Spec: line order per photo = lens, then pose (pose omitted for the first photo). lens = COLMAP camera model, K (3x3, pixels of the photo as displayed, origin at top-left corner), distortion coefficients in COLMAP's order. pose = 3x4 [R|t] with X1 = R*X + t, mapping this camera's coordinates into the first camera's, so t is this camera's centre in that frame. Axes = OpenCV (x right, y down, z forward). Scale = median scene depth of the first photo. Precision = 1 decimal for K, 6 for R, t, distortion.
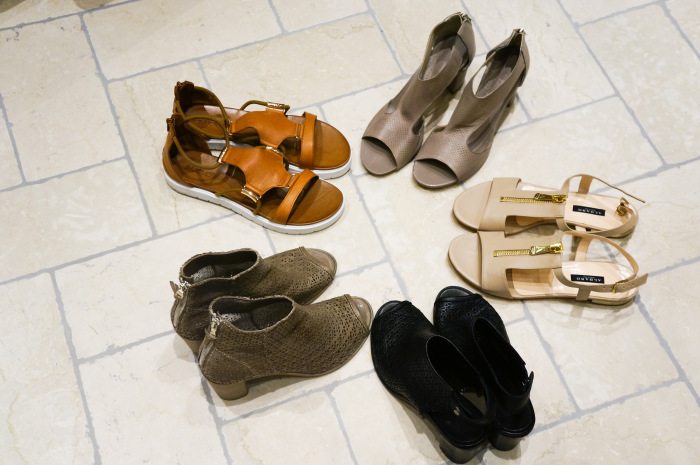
lens RADIAL K [[1004.1, 0, 350.0], [0, 1004.1, 232.5], [0, 0, 1]] dist [0.184807, 0.022422]
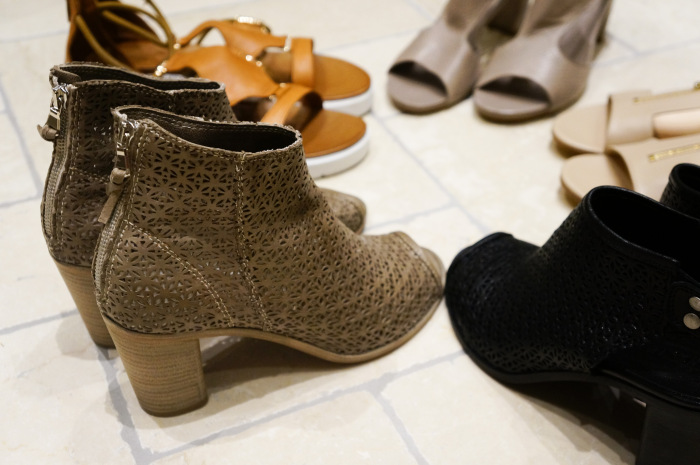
lens RADIAL K [[947.9, 0, 350.0], [0, 947.9, 232.5], [0, 0, 1]] dist [0.141576, 0.016599]
pose [[0.997576, -0.054177, 0.043665, -0.049008], [0.066813, 0.921091, -0.383573, 0.261090], [-0.019439, 0.385560, 0.922478, 0.550873]]
